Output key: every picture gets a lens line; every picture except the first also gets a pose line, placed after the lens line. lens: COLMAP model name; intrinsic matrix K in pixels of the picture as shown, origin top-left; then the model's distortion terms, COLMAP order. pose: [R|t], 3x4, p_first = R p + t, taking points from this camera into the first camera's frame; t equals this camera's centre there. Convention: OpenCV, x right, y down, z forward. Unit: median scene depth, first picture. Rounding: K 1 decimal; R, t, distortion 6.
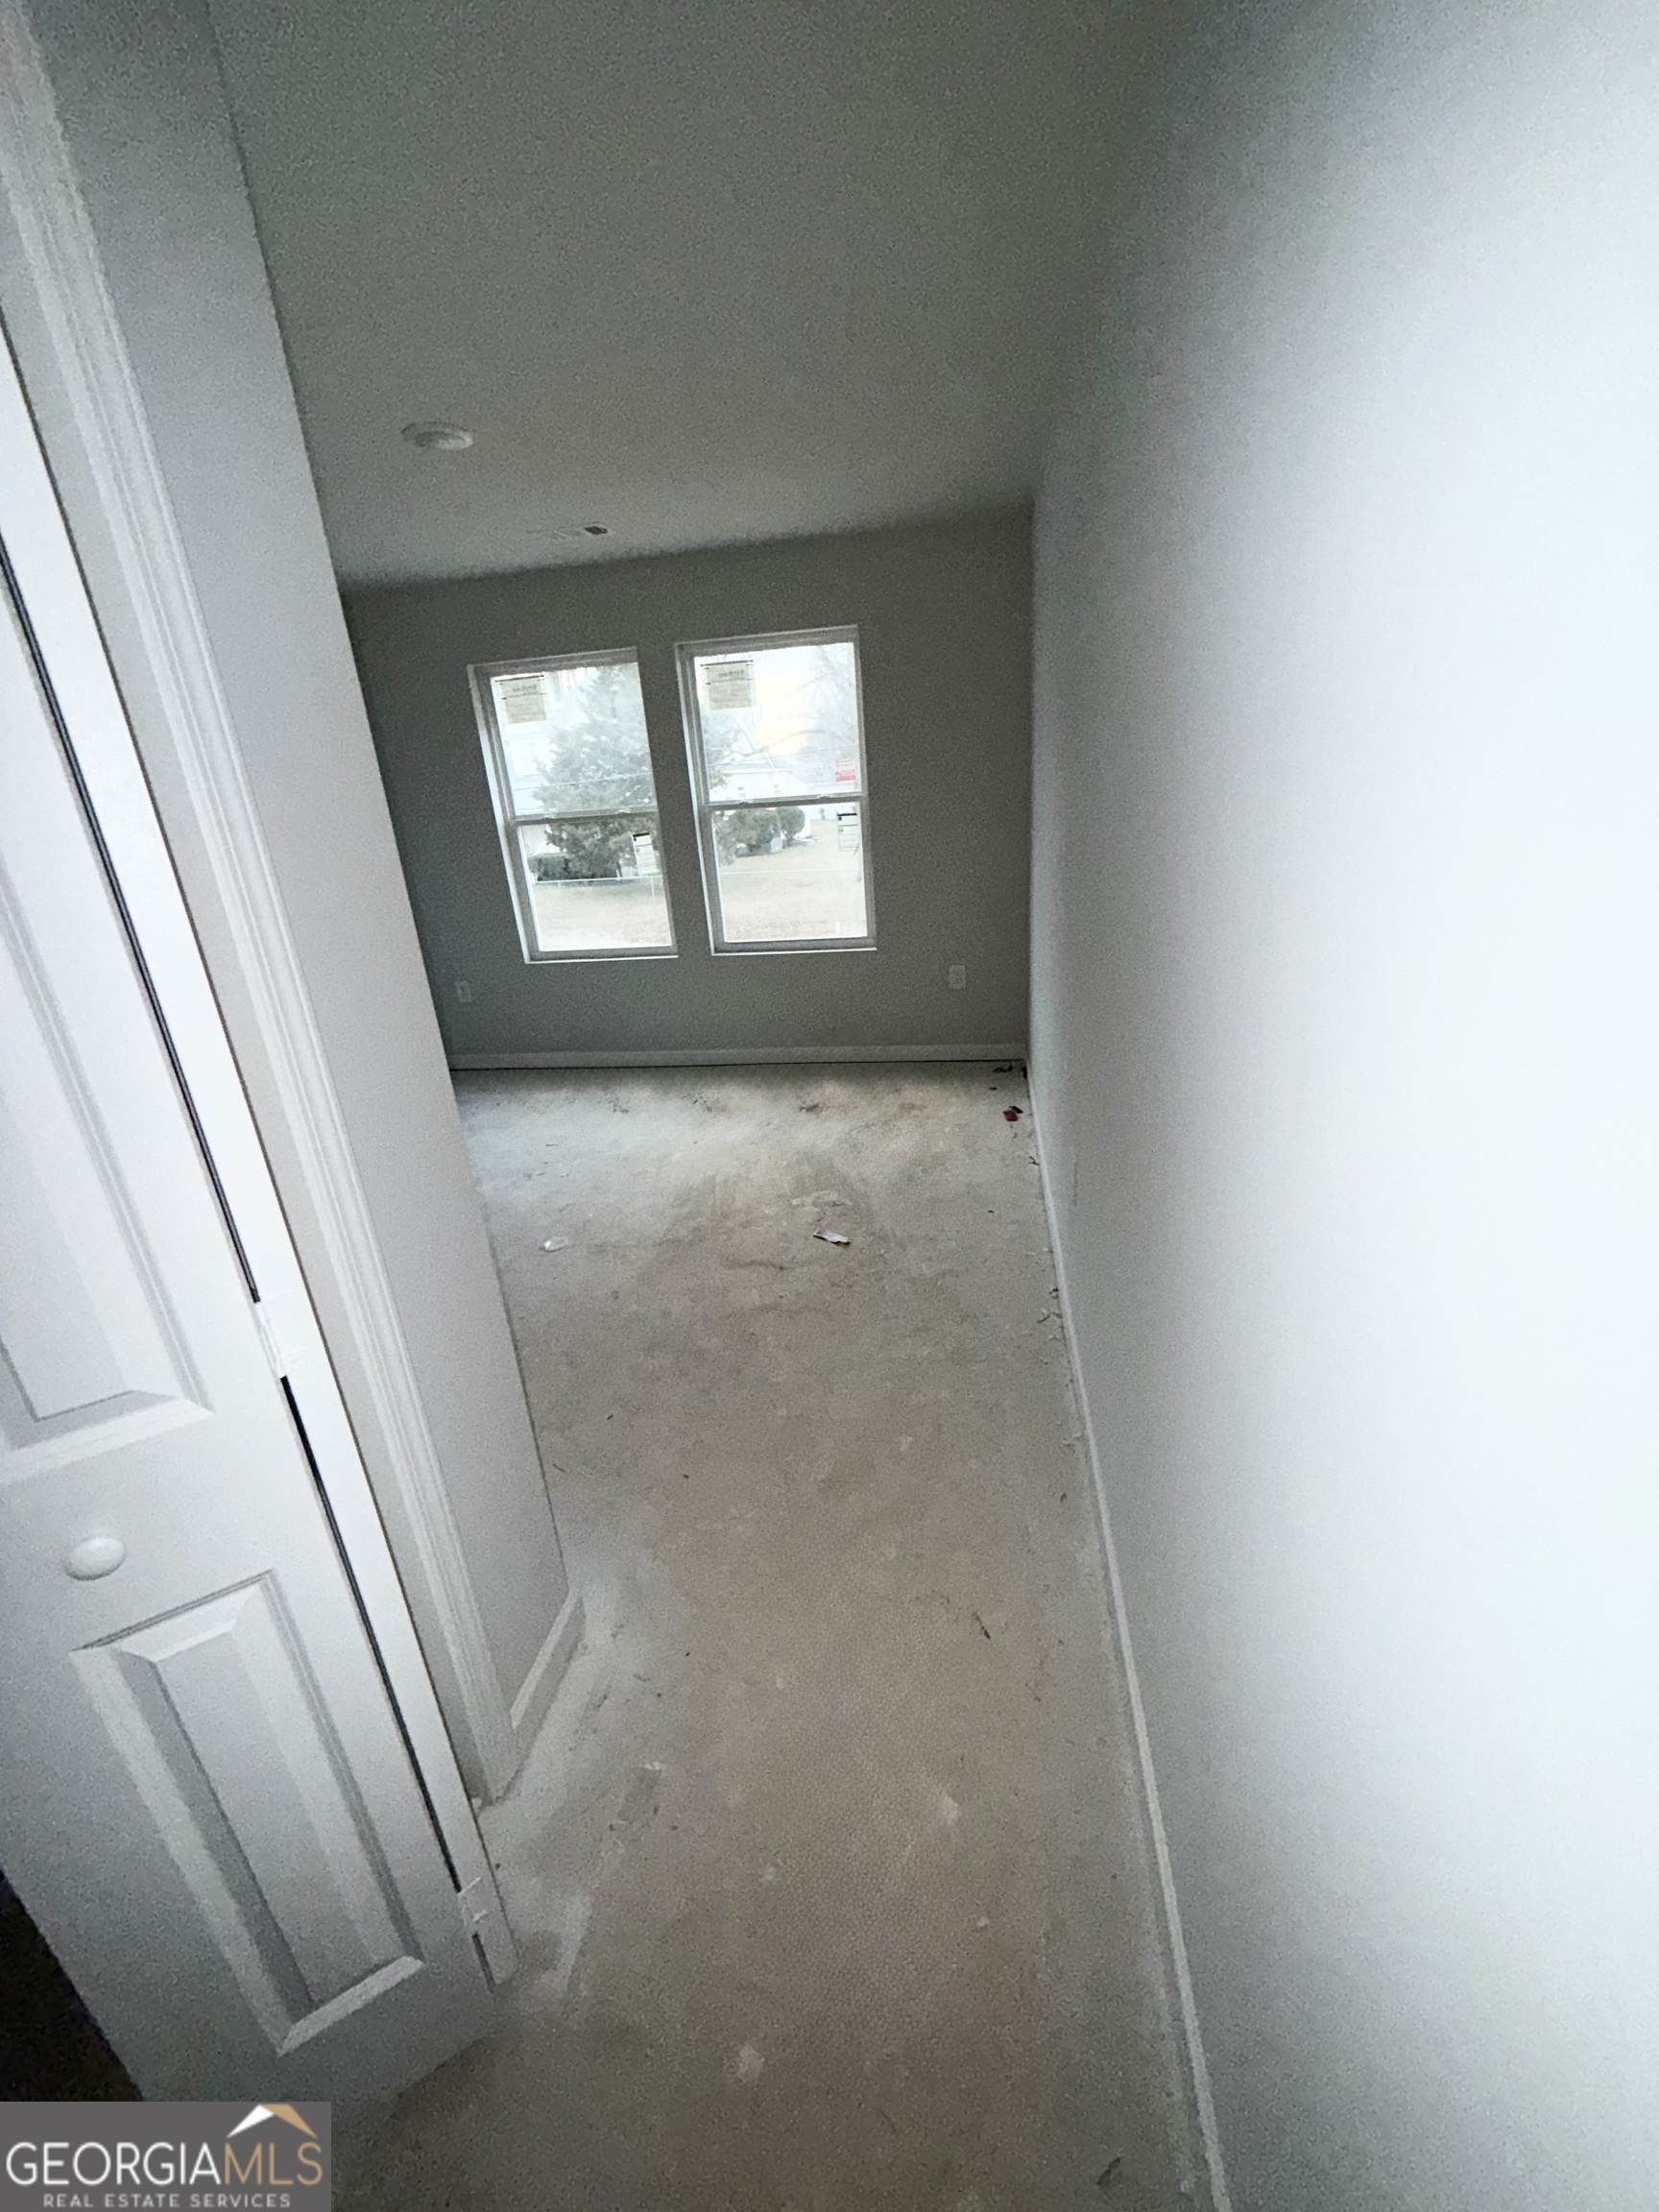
lens RADIAL K [[885.6, 0, 842.0], [0, 885.6, 1104.3], [0, 0, 1]] dist [0.007921, -0.000208]
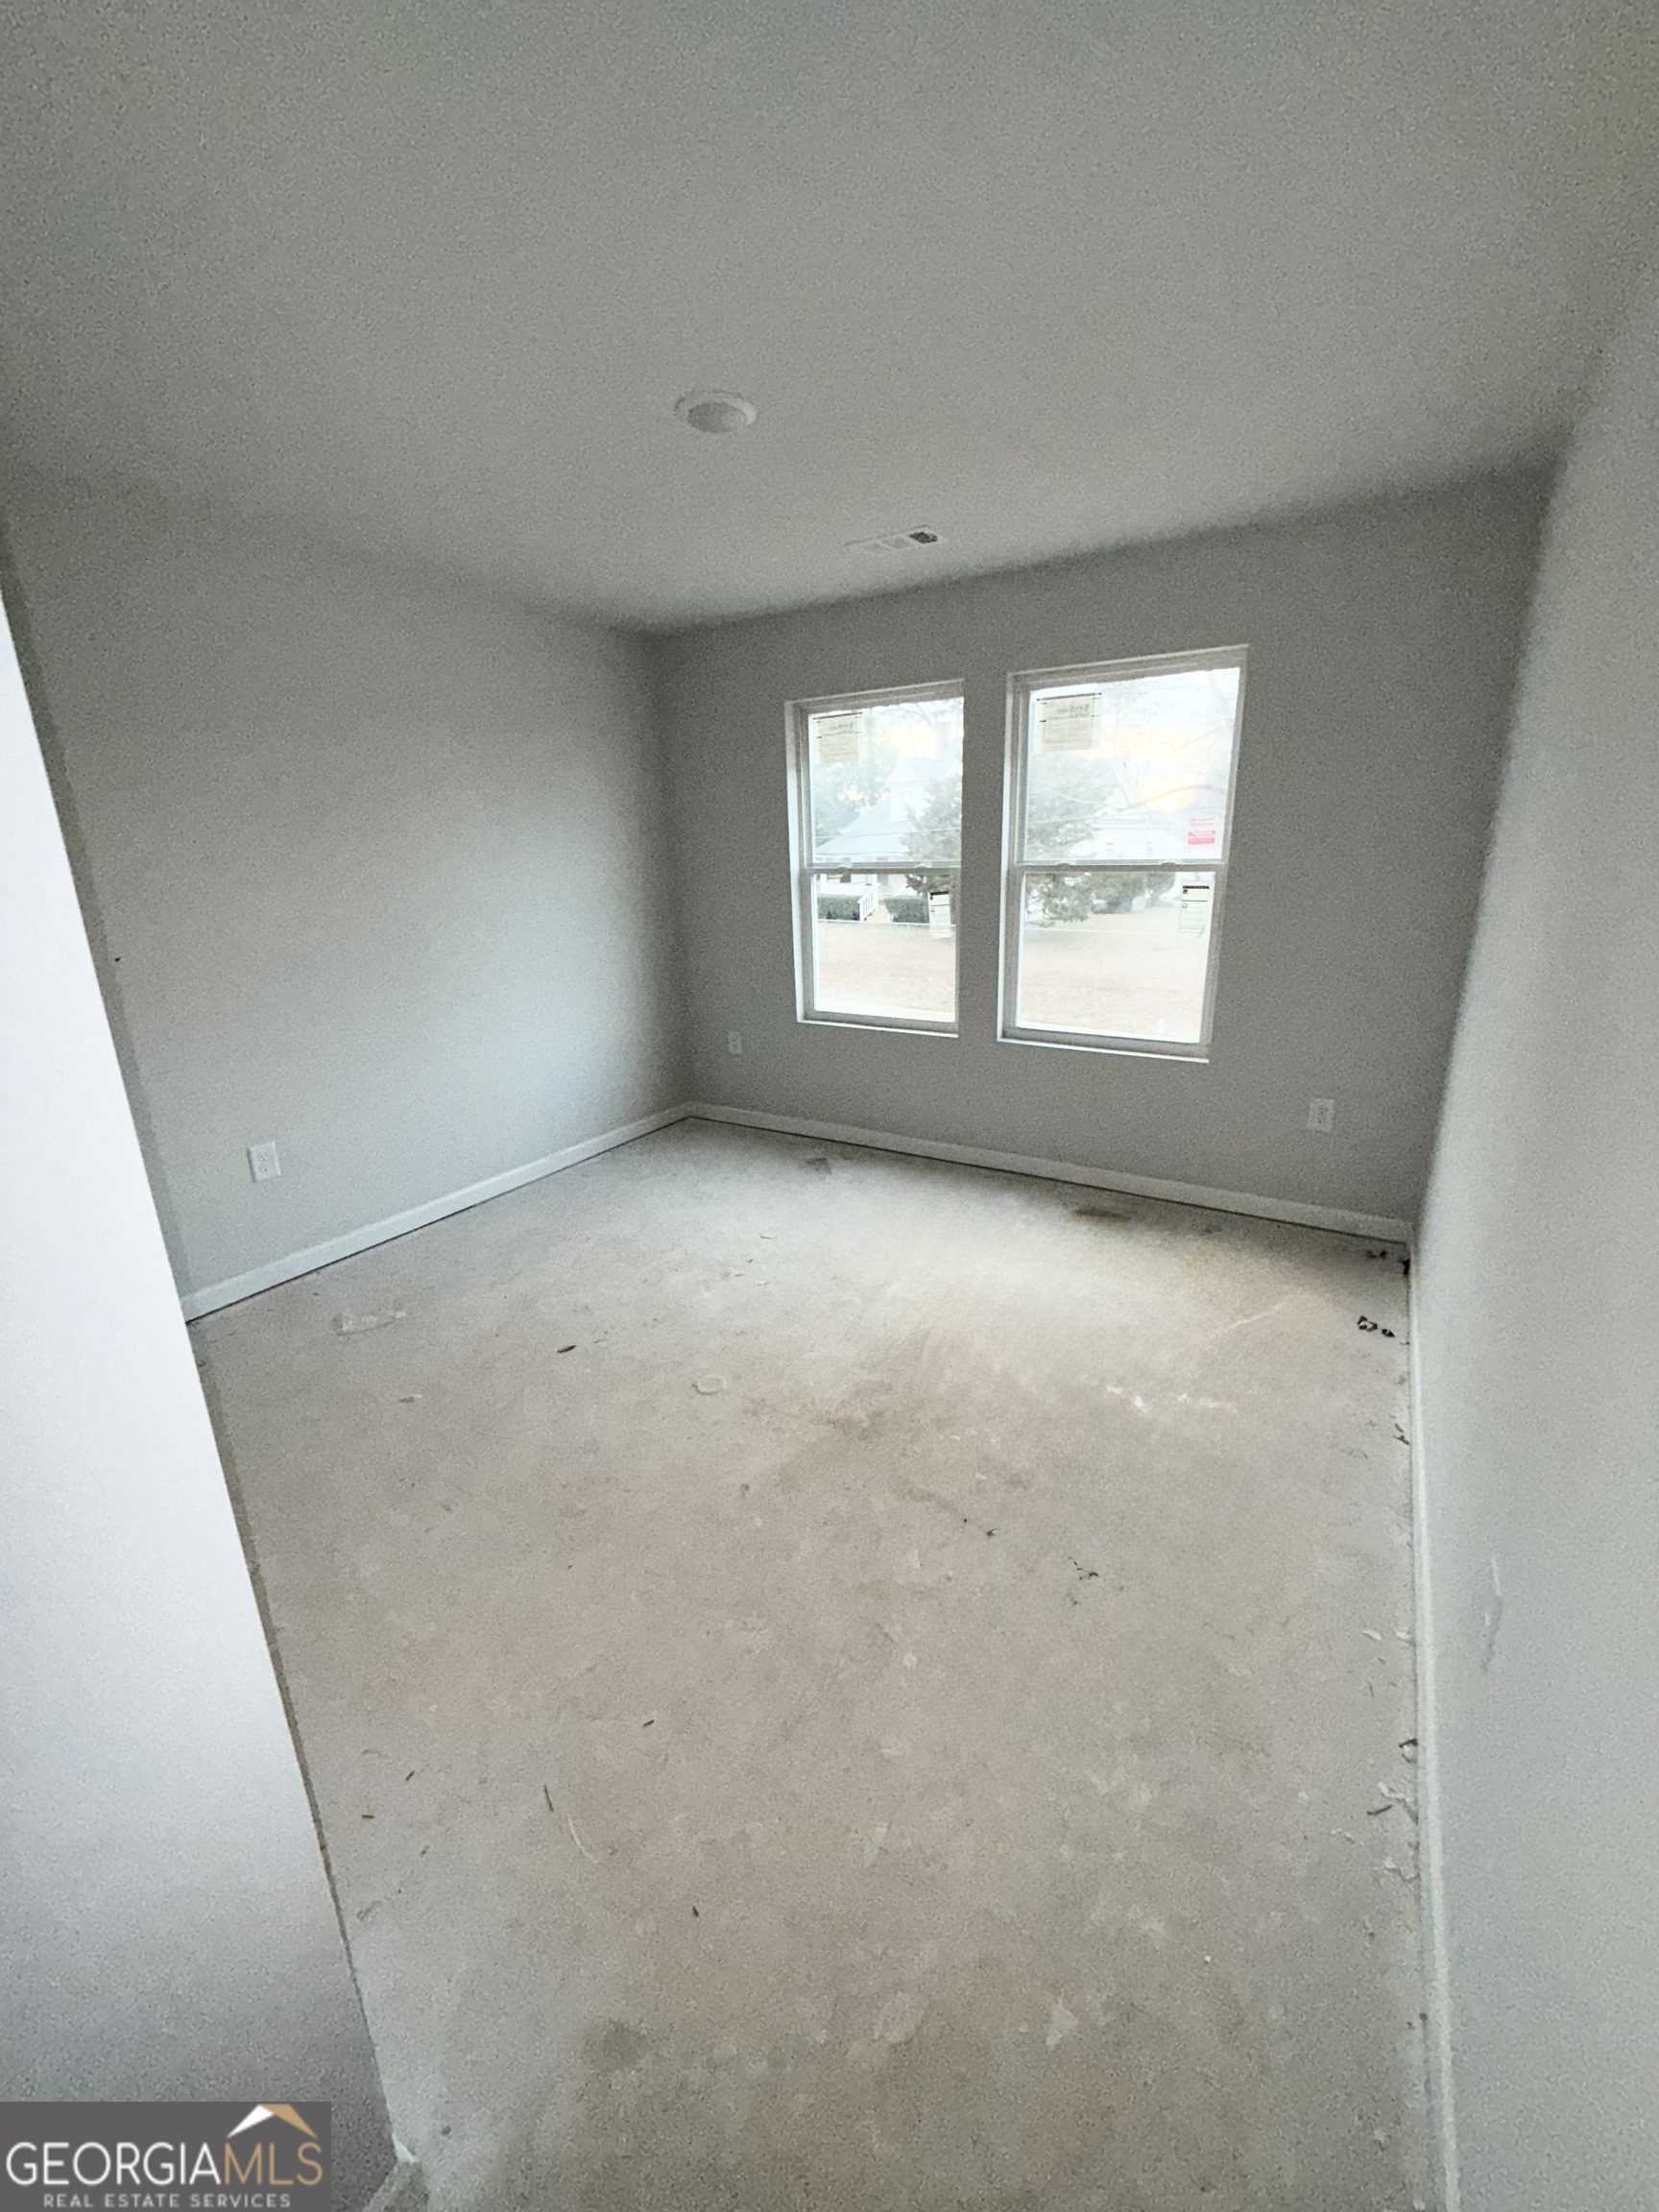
lens RADIAL K [[885.6, 0, 842.0], [0, 885.6, 1104.3], [0, 0, 1]] dist [0.007921, -0.000208]
pose [[0.921484, 0.156367, -0.355552, 0.025986], [-0.174413, 0.984488, -0.019063, -0.071666], [0.347056, 0.079579, 0.934462, 0.184424]]
